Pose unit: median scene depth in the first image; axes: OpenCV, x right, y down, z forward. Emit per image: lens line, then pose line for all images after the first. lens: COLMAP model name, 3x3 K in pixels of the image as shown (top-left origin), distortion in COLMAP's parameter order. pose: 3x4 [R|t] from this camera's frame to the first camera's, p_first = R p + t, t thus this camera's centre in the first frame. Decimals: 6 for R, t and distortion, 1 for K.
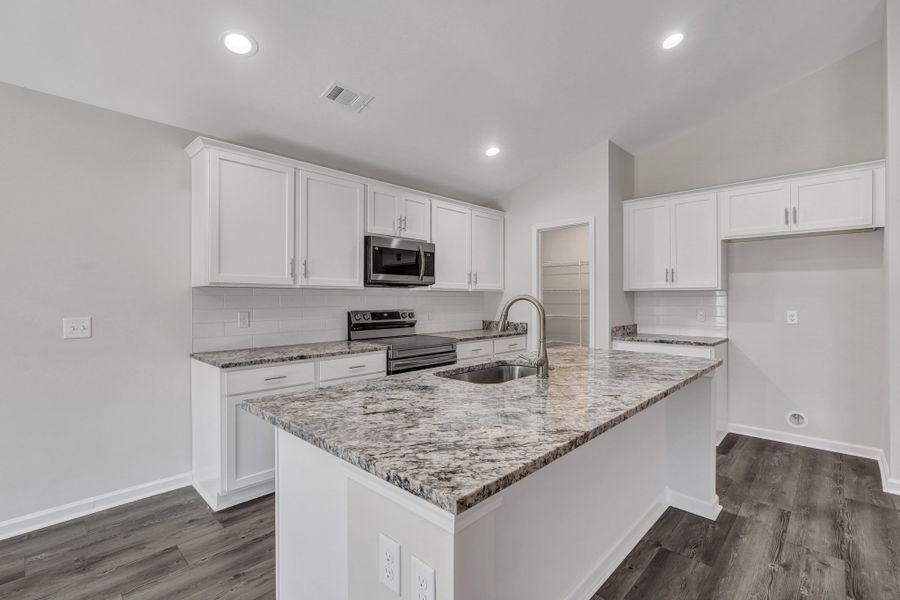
lens RADIAL K [[425.8, 0, 452.2], [0, 425.8, 294.5], [0, 0, 1]] dist [-0.012006, 0.006823]
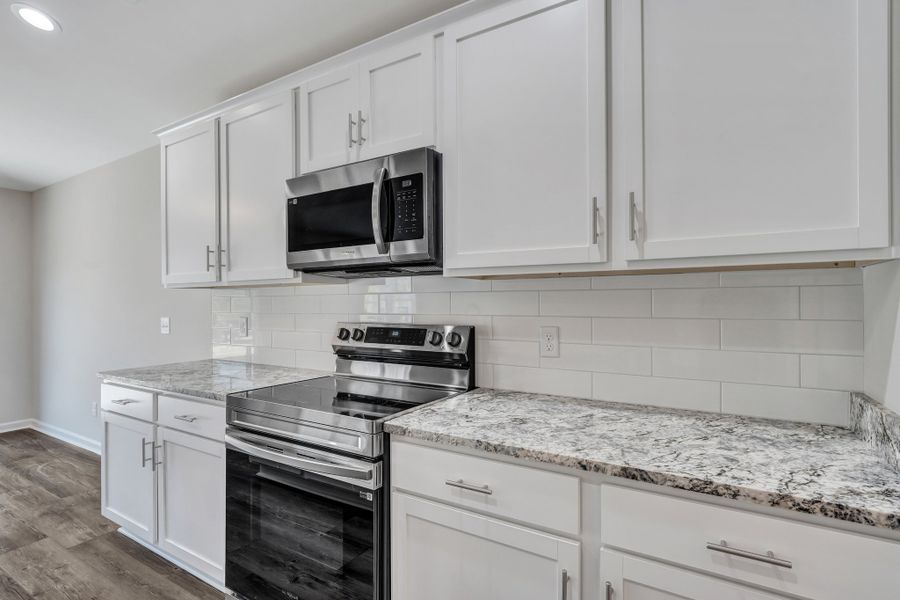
lens RADIAL K [[425.8, 0, 469.0], [0, 425.8, 305.7], [0, 0, 1]] dist [-0.012006, 0.006823]
pose [[0.216653, -0.003741, -0.976241, 0.346127], [0.009563, 0.999953, -0.001709, 0.018758], [0.976202, -0.008965, 0.216679, 1.032488]]
